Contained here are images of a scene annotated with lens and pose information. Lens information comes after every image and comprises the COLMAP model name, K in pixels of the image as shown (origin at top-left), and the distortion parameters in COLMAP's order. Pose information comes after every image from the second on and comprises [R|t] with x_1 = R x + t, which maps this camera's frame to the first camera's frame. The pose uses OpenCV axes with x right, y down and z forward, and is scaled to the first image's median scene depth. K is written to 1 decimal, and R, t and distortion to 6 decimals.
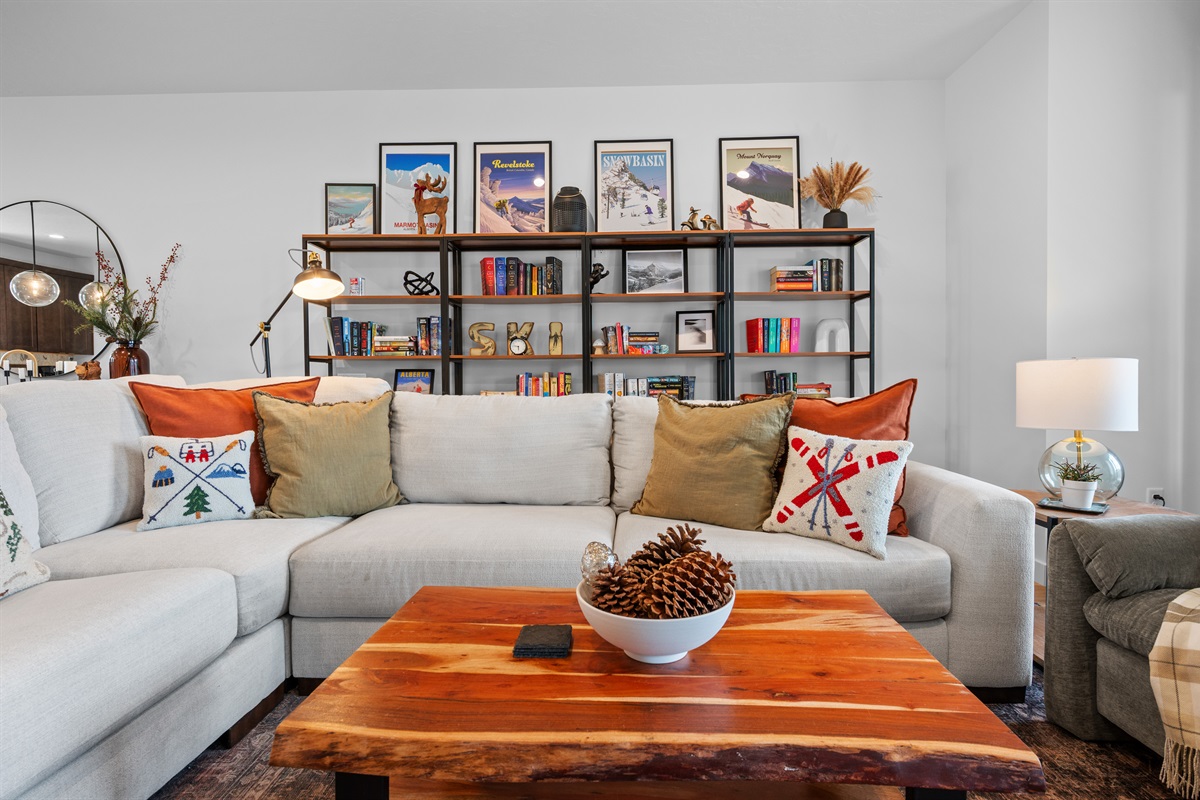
lens RADIAL K [[599.2, 0, 626.1], [0, 599.2, 390.2], [0, 0, 1]] dist [-0.002157, -0.000446]
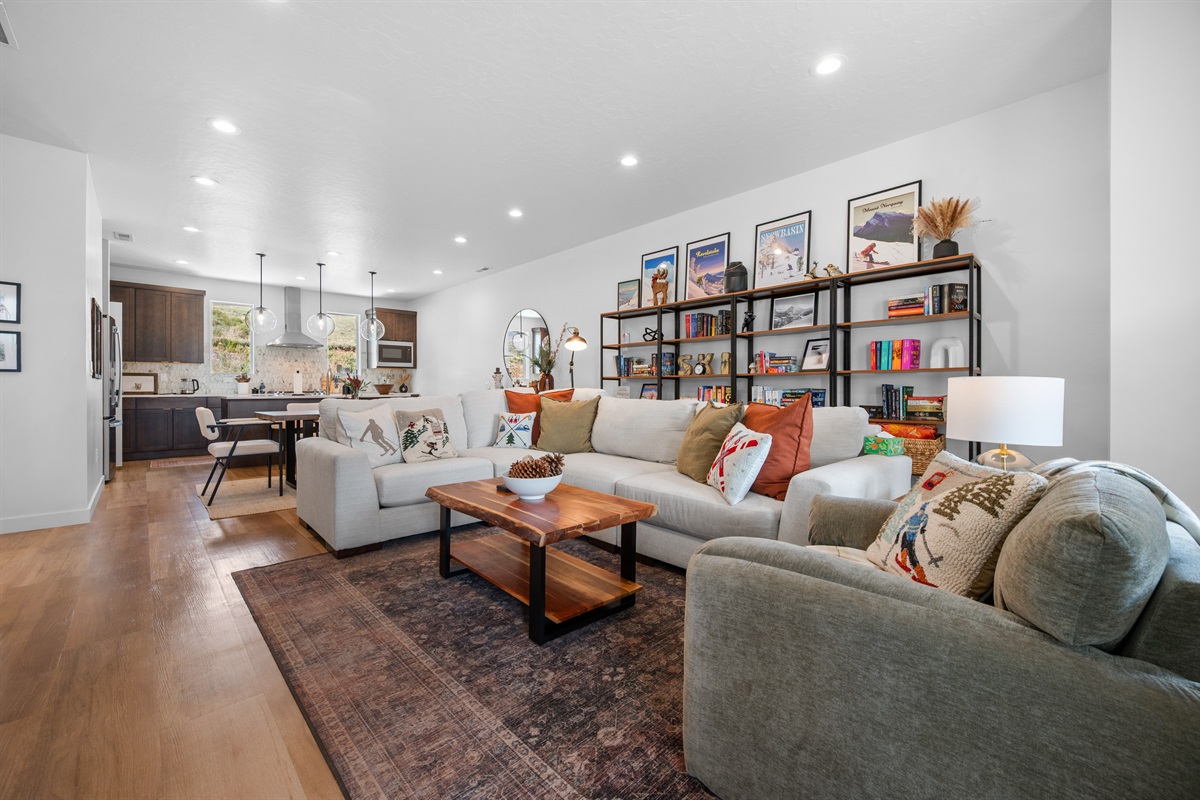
lens RADIAL K [[477.4, 0, 599.8], [0, 477.4, 390.1], [0, 0, 1]] dist [-0.001130, -0.000159]
pose [[0.707057, 0.008099, -0.707110, 0.506353], [-0.017964, 0.999817, -0.006510, -0.005135], [0.706928, 0.017305, 0.707074, -0.073592]]
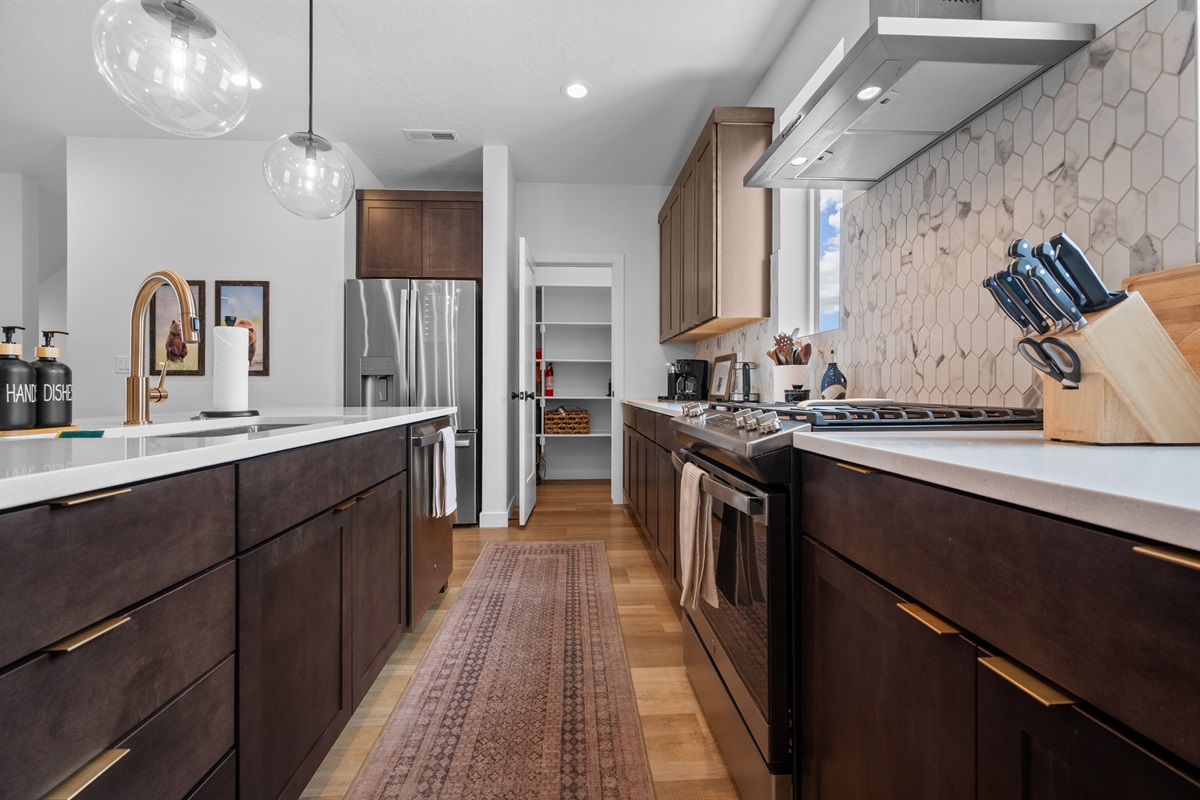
lens RADIAL K [[483.9, 0, 592.2], [0, 483.9, 388.3], [0, 0, 1]] dist [-0.000043, 0.000003]
pose [[-0.997466, 0.005967, -0.070892, -1.895569], [0.004638, 0.999811, 0.018895, -0.009663], [0.070992, 0.018519, -0.997305, 0.879524]]
